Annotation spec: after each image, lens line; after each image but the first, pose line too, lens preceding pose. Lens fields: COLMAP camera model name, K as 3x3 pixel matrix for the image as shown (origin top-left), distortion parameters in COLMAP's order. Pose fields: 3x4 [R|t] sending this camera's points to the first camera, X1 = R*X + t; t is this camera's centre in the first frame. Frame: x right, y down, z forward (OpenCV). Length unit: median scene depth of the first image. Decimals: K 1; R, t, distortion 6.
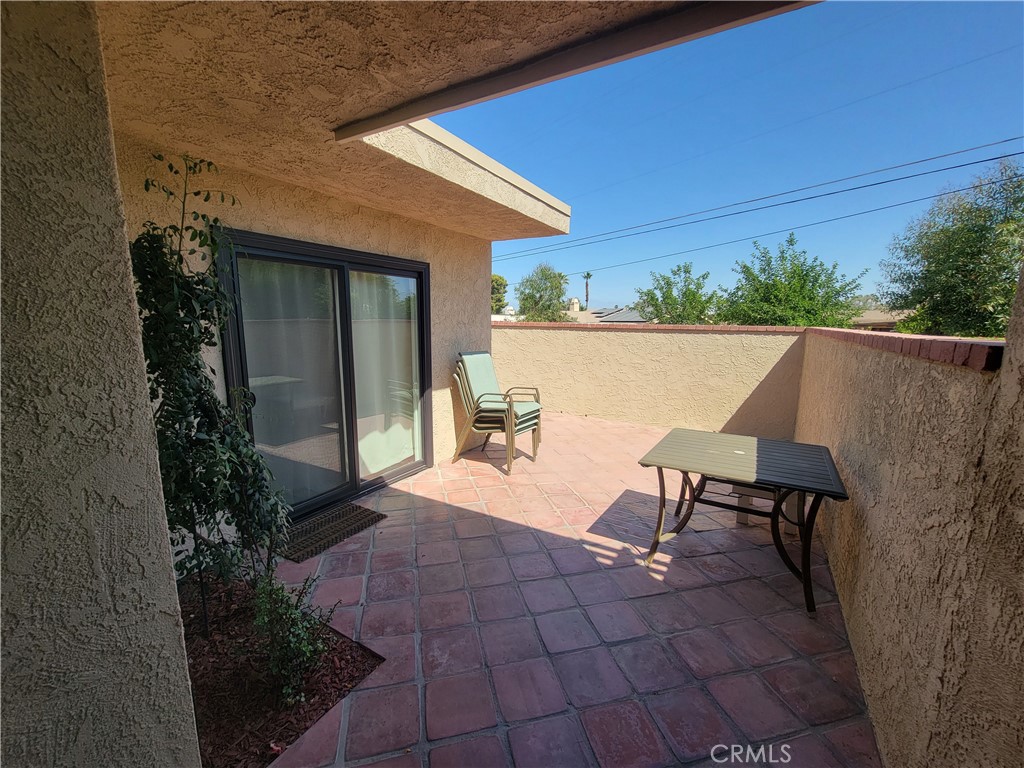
lens RADIAL K [[418.8, 0, 513.9], [0, 418.8, 386.1], [0, 0, 1]] dist [-0.003236, 0.000543]
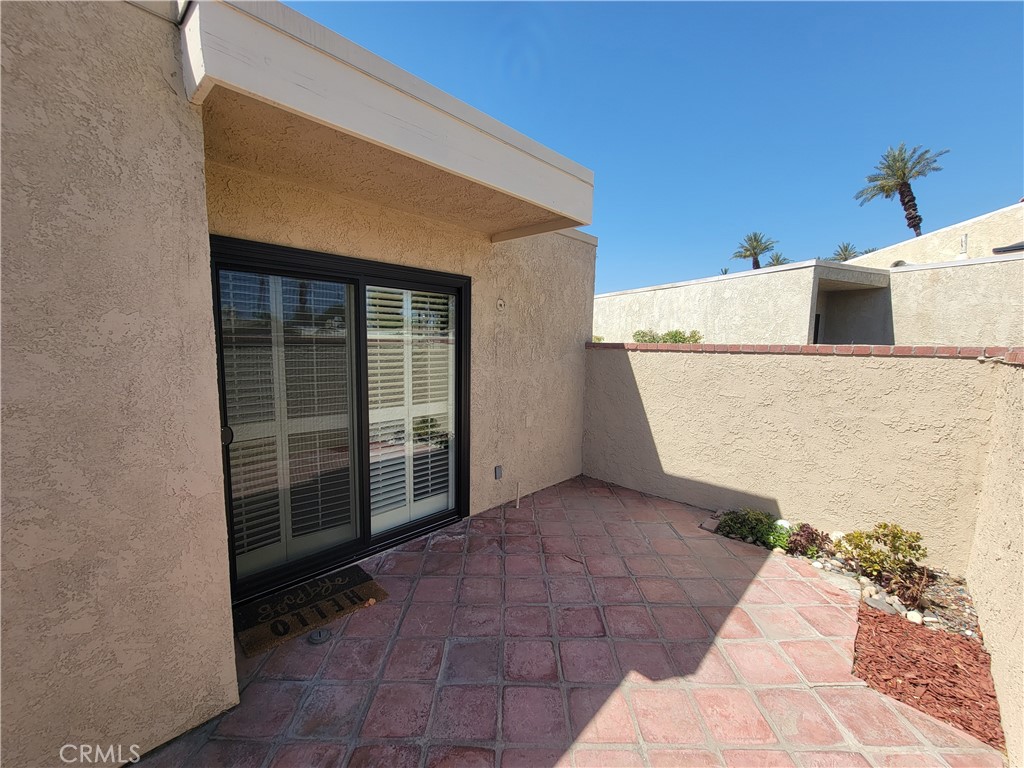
lens RADIAL K [[418.8, 0, 513.9], [0, 418.8, 386.1], [0, 0, 1]] dist [-0.003236, 0.000543]
pose [[0.973036, 0.038490, -0.227417, 0.084192], [-0.049903, 0.997756, -0.044646, -0.040014], [0.225189, 0.054791, 0.972773, 0.209060]]
